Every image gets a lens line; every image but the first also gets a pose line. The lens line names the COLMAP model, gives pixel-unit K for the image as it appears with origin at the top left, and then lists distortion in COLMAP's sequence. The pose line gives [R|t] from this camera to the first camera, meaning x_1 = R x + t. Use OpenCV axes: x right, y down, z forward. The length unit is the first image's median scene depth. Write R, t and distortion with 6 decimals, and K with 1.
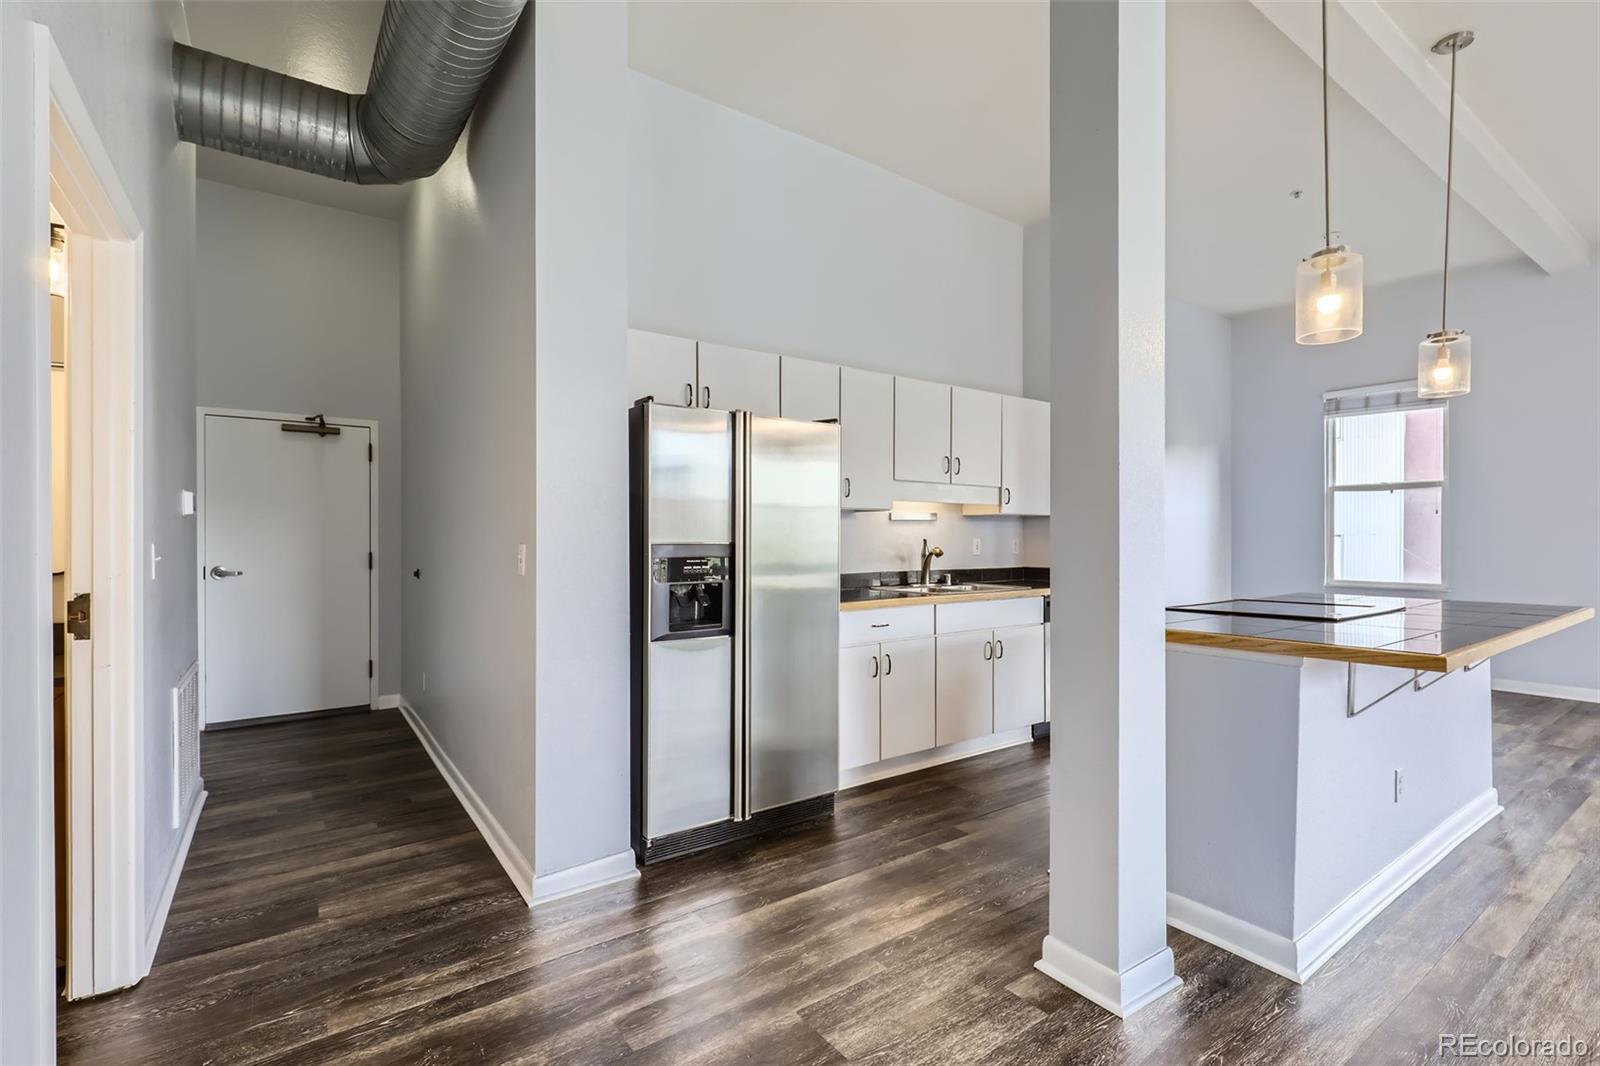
lens RADIAL K [[724.4, 0, 798.2], [0, 724.4, 544.9], [0, 0, 1]] dist [0.004241, -0.000039]
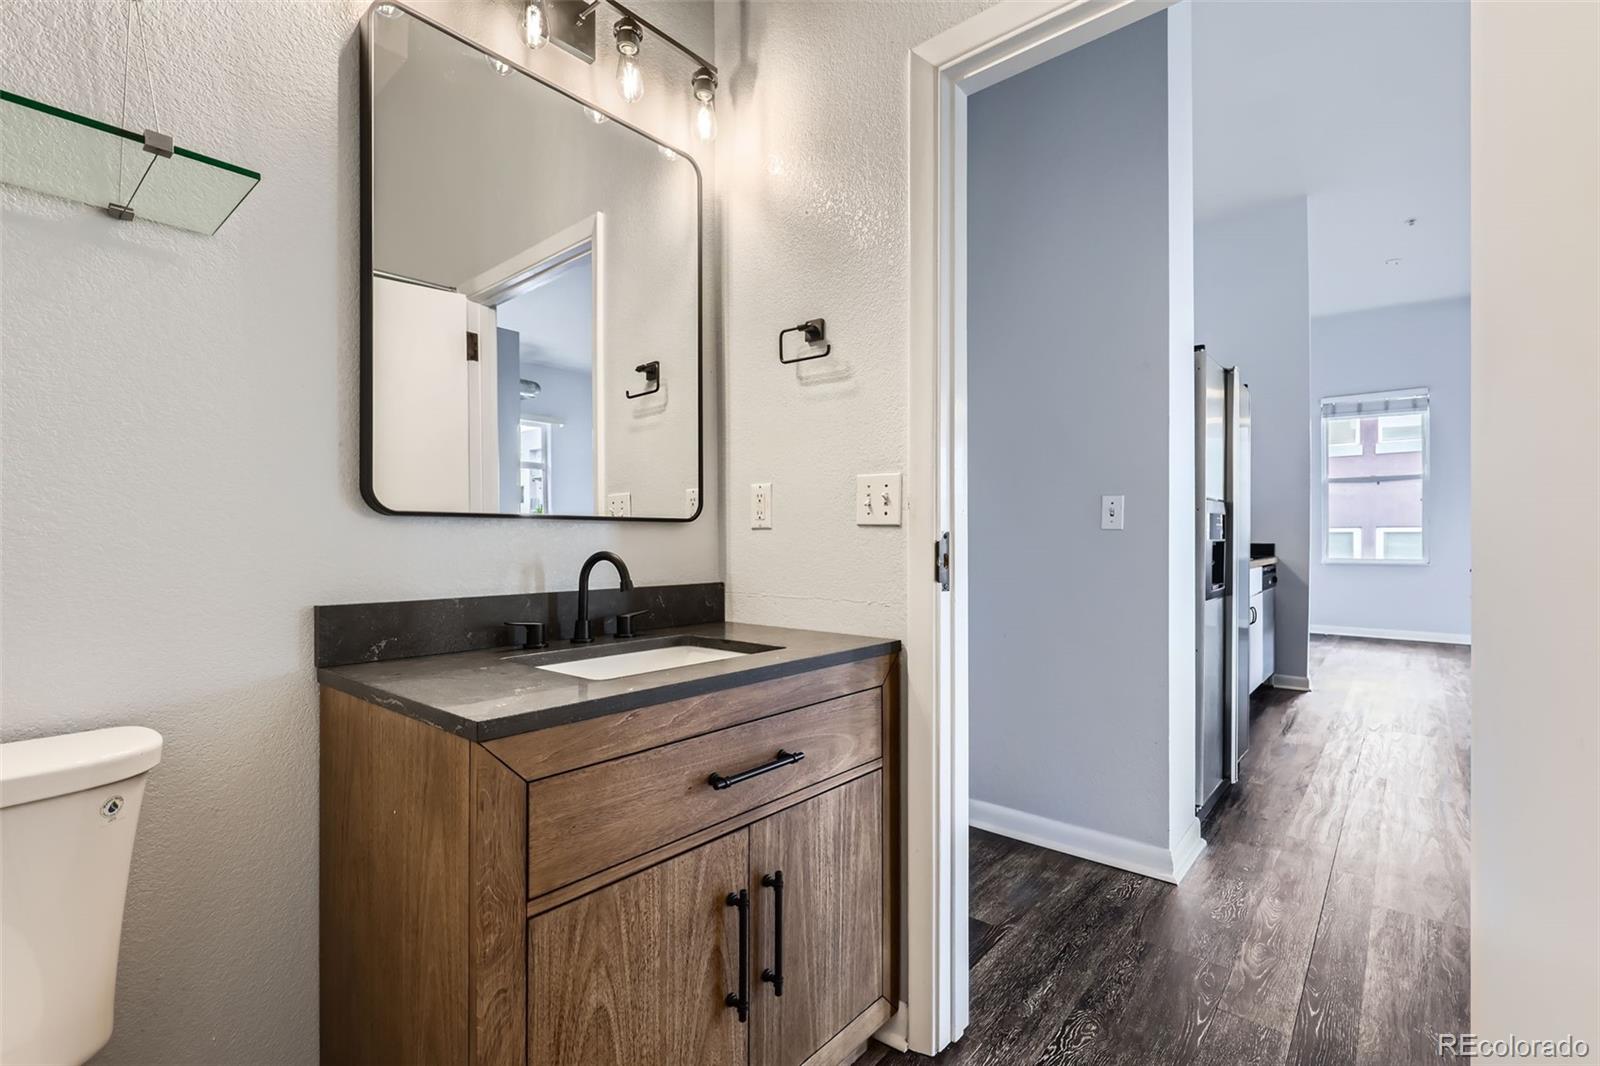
lens RADIAL K [[724.4, 0, 802.8], [0, 724.4, 538.4], [0, 0, 1]] dist [0.004241, -0.000039]
pose [[0.967341, -0.002611, 0.253465, -0.562766], [0.005948, 0.999905, -0.012400, 0.037456], [-0.253408, 0.013502, 0.967265, 0.121462]]
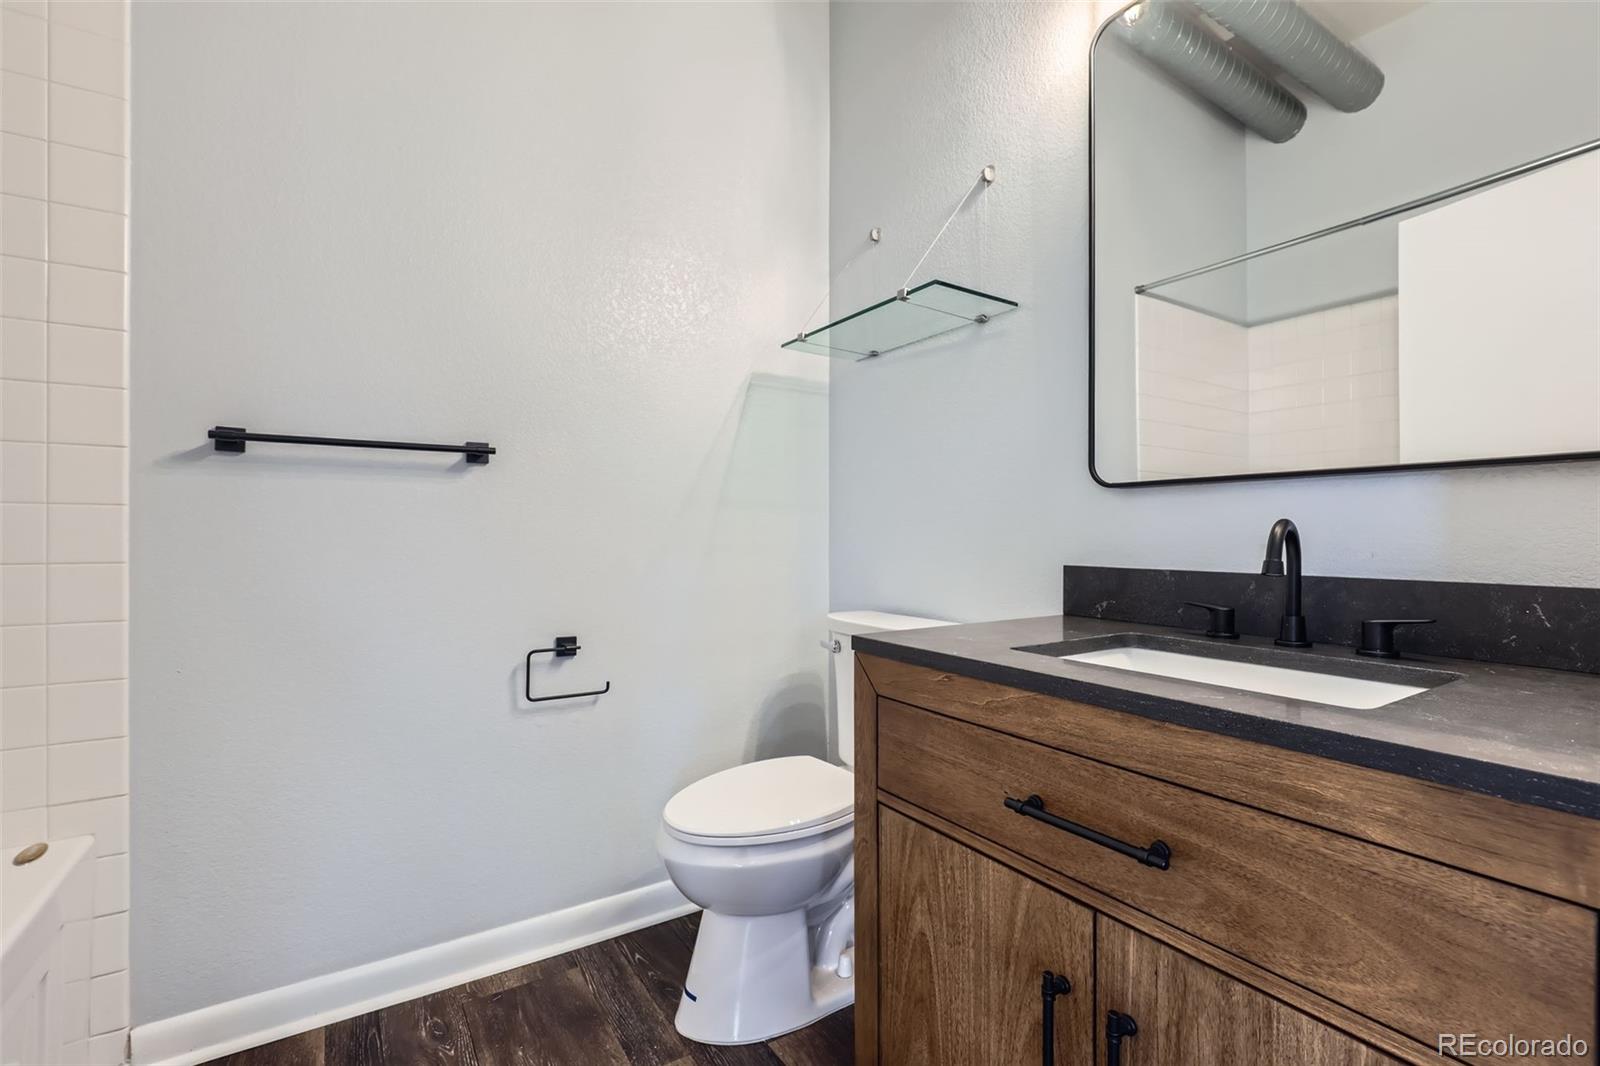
lens RADIAL K [[724.4, 0, 804.1], [0, 724.4, 534.2], [0, 0, 1]] dist [0.004241, -0.000039]
pose [[-0.040992, -0.002678, -0.999156, -0.332801], [-0.010235, 0.999945, -0.002260, 0.045387], [0.999107, 0.010134, -0.041018, 0.314652]]
